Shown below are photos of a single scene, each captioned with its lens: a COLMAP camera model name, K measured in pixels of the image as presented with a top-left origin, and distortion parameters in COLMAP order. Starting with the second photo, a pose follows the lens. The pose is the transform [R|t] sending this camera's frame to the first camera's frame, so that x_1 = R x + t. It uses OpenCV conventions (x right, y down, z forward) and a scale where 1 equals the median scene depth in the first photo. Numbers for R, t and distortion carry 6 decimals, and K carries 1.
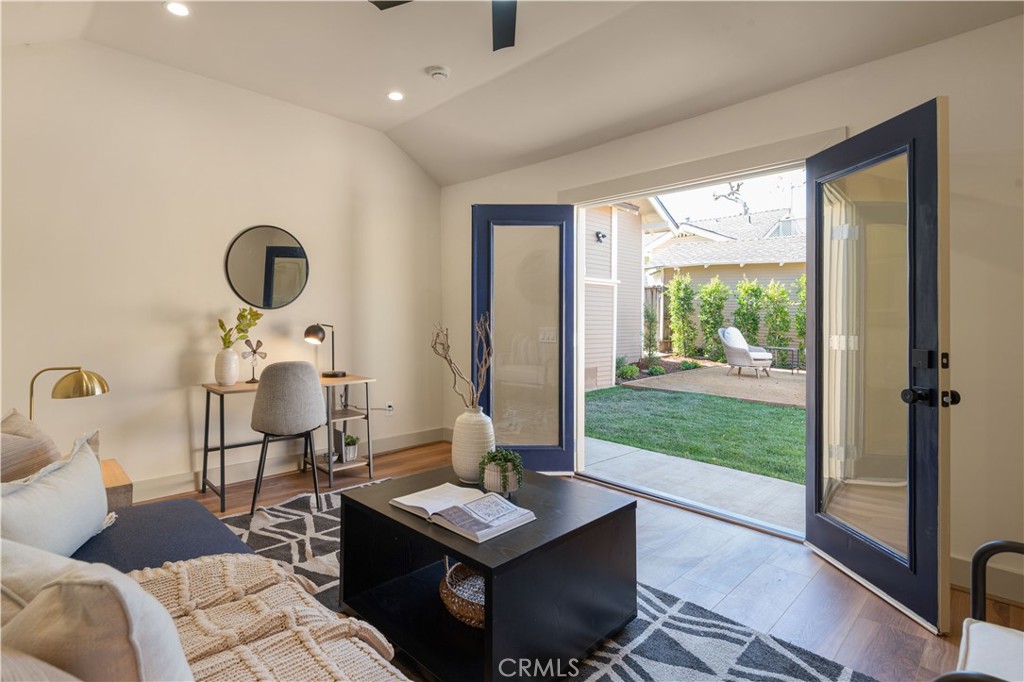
lens RADIAL K [[494.4, 0, 445.1], [0, 494.4, 301.1], [0, 0, 1]] dist [0.002189, 0.000332]
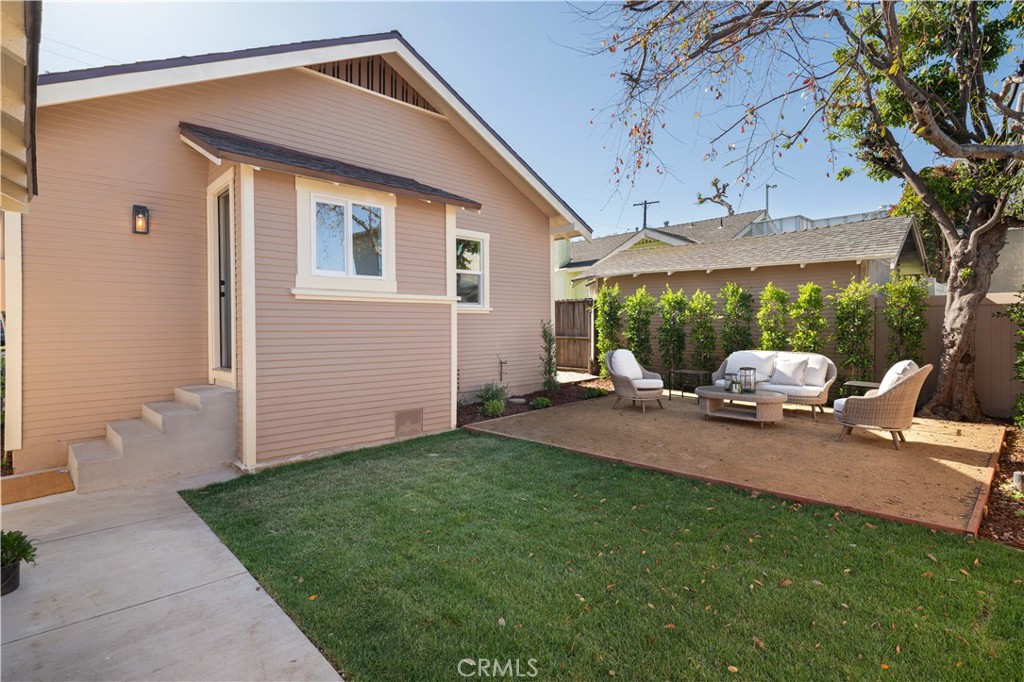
lens RADIAL K [[502.6, 0, 500.8], [0, 502.6, 317.6], [0, 0, 1]] dist [0.001564, 0.000147]
pose [[0.999111, -0.022277, 0.035804, 0.266545], [0.021981, 0.999721, 0.008652, -0.009290], [-0.035986, -0.007858, 0.999321, 0.128487]]
